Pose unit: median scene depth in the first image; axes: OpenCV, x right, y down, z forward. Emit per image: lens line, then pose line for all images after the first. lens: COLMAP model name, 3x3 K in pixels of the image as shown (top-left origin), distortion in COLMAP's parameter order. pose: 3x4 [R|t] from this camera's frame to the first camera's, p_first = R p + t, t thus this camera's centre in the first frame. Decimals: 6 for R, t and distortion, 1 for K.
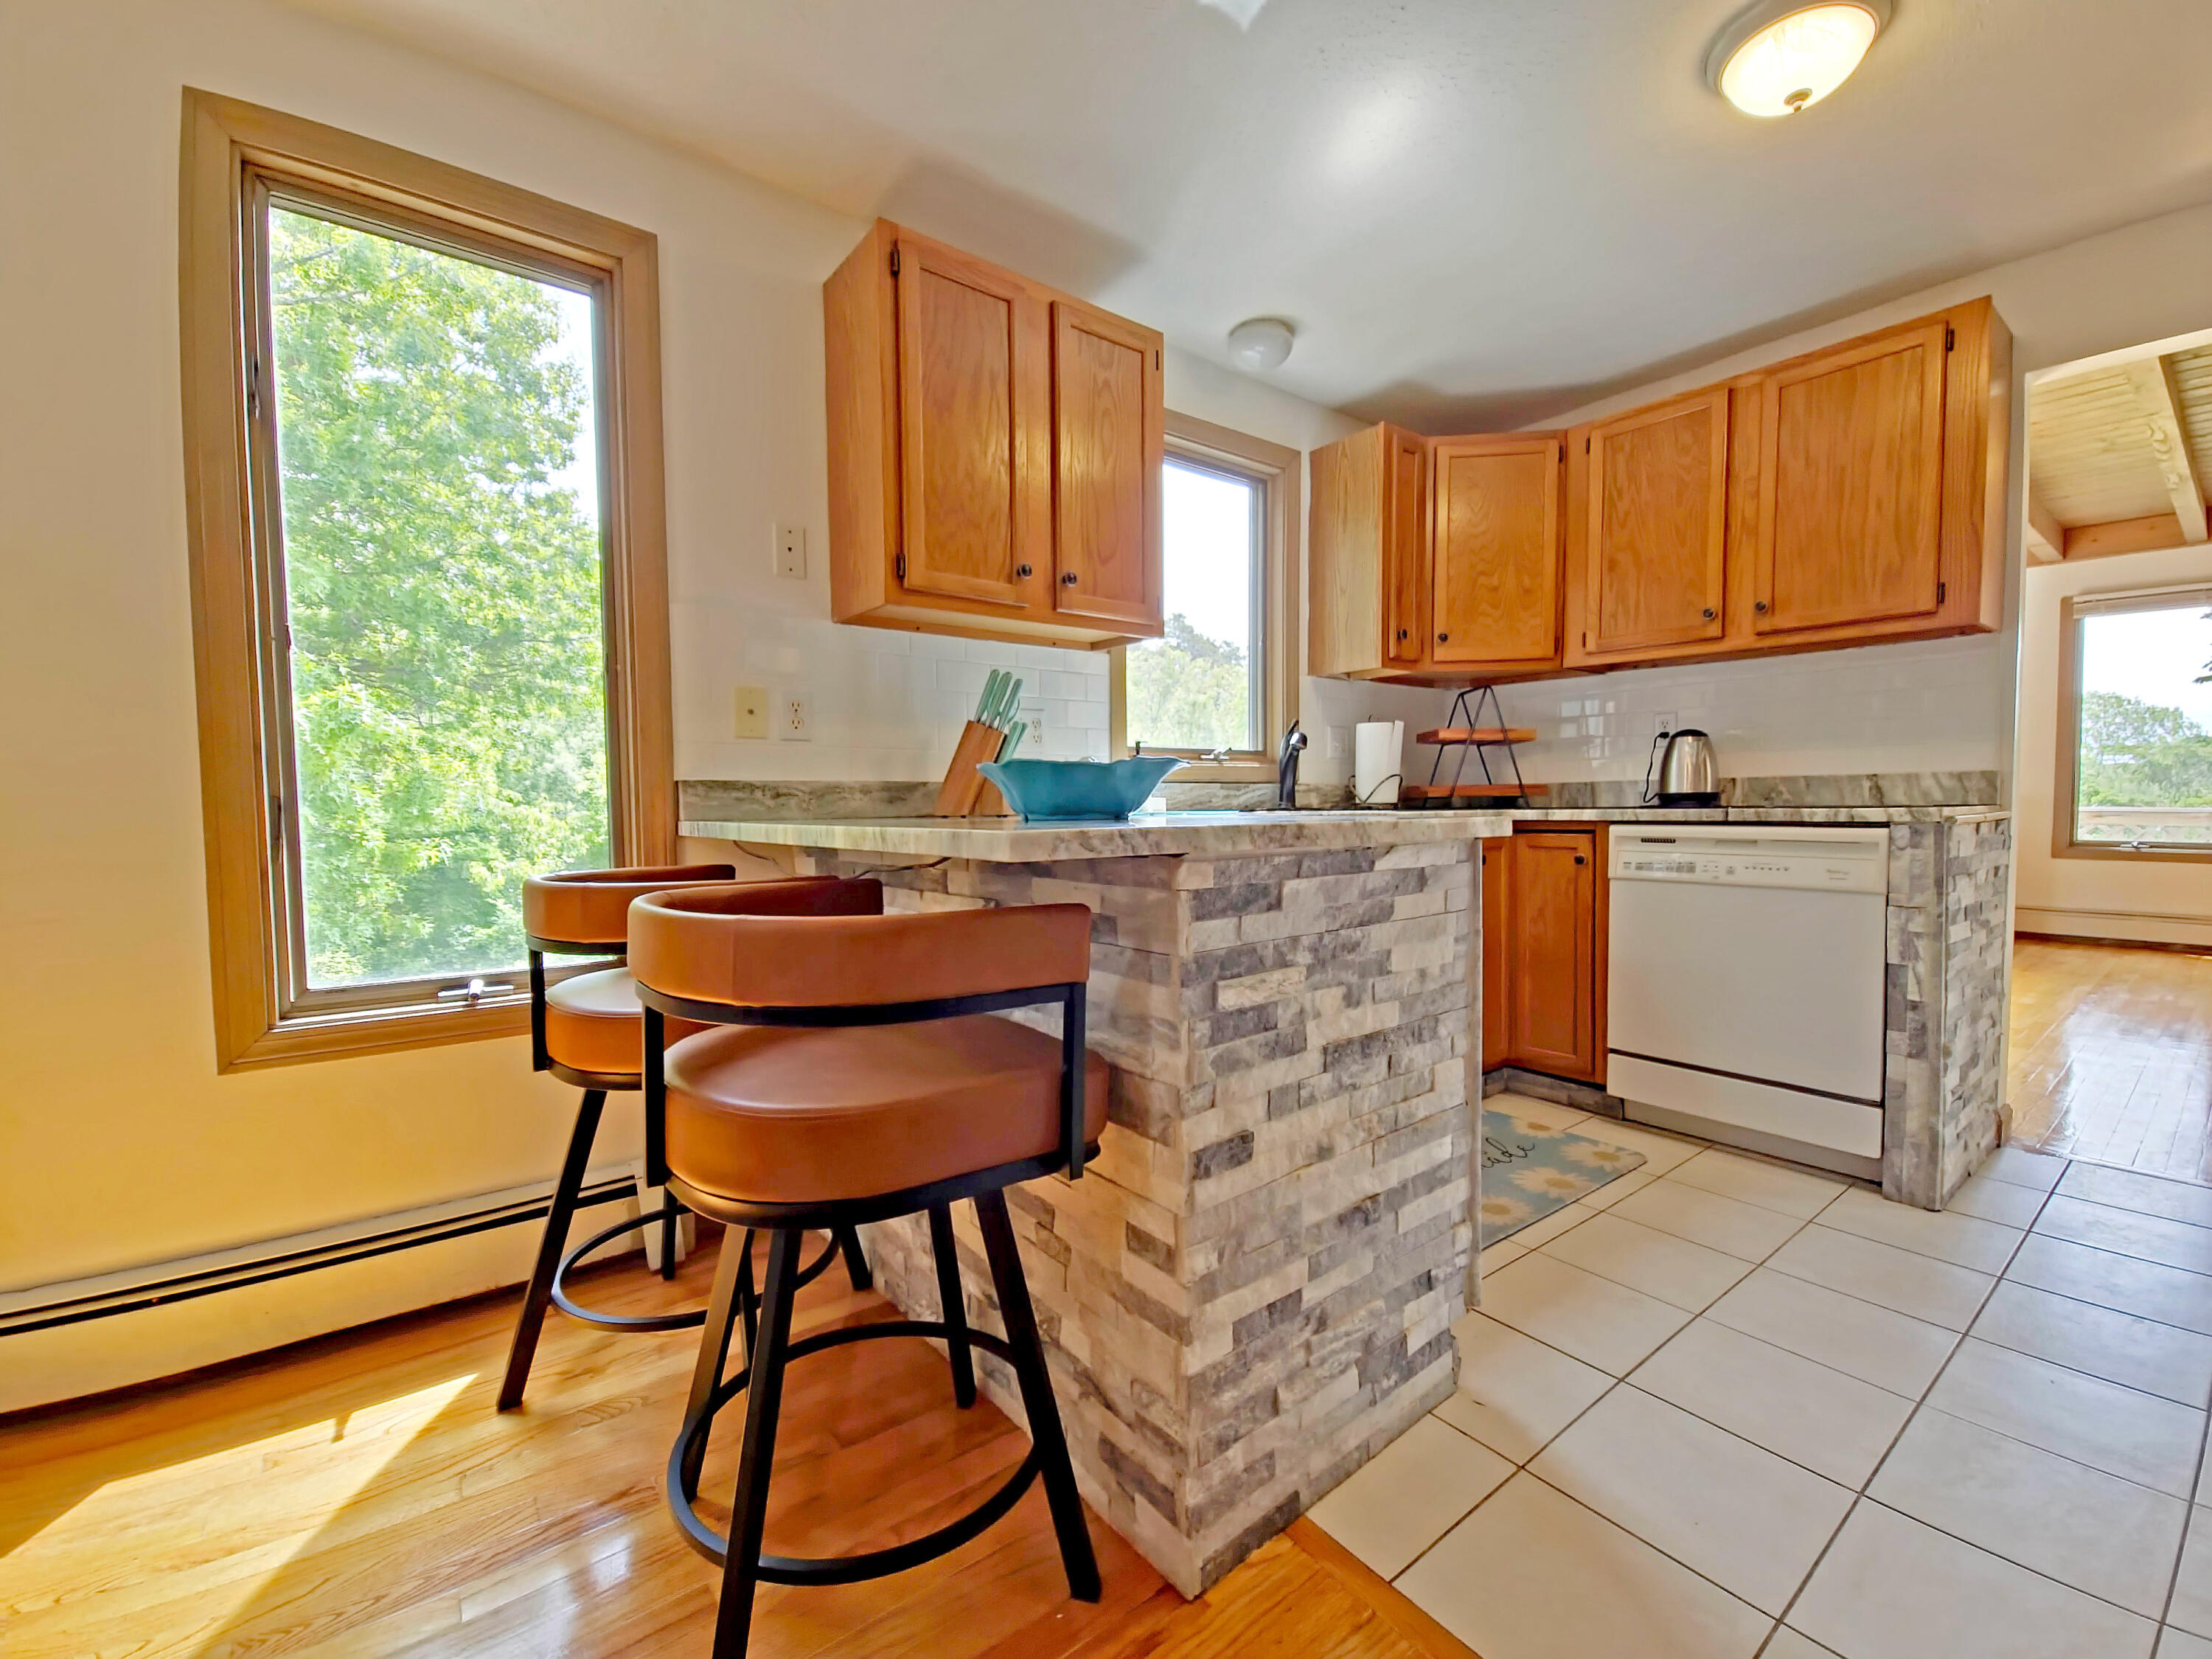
lens RADIAL K [[906.0, 0, 1104.4], [0, 906.0, 841.1], [0, 0, 1]] dist [0.006448, -0.006964]
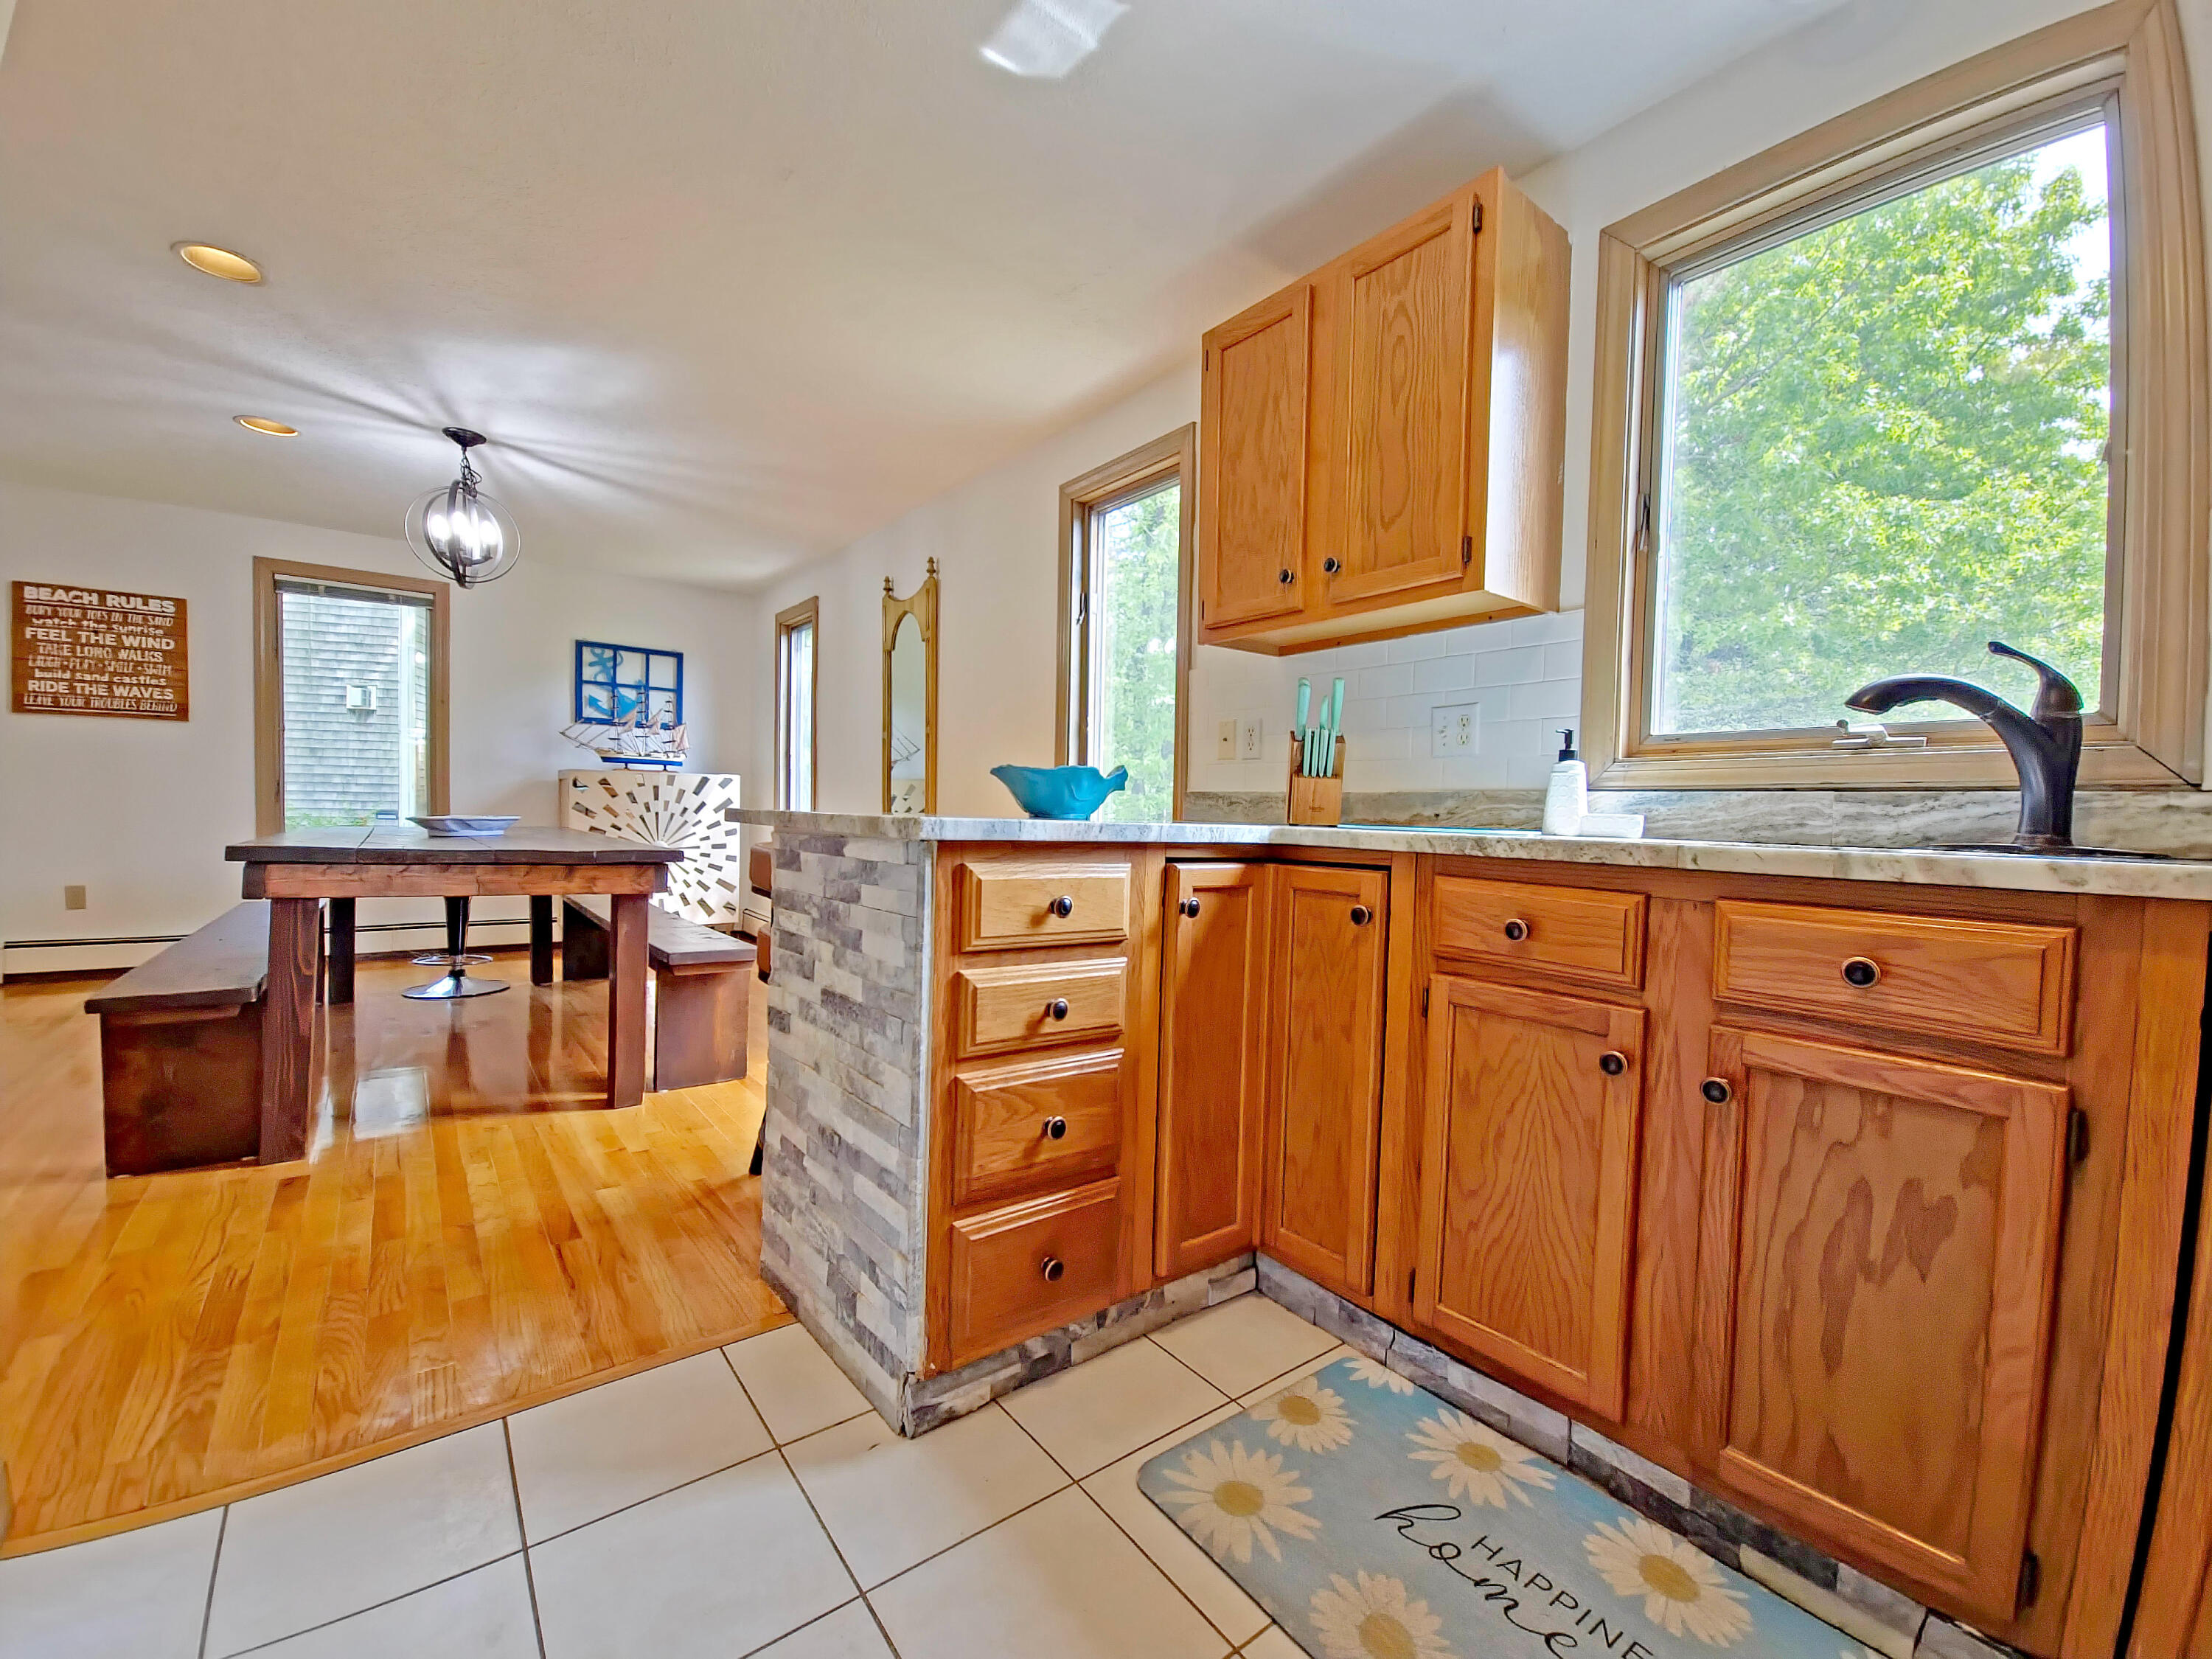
lens RADIAL K [[906.0, 0, 1119.2], [0, 906.0, 844.4], [0, 0, 1]] dist [0.006448, -0.006964]
pose [[0.018226, 0.045535, -0.998796, 1.343115], [-0.073809, 0.996298, 0.044074, -0.054920], [0.997106, 0.072917, 0.021519, 1.209236]]
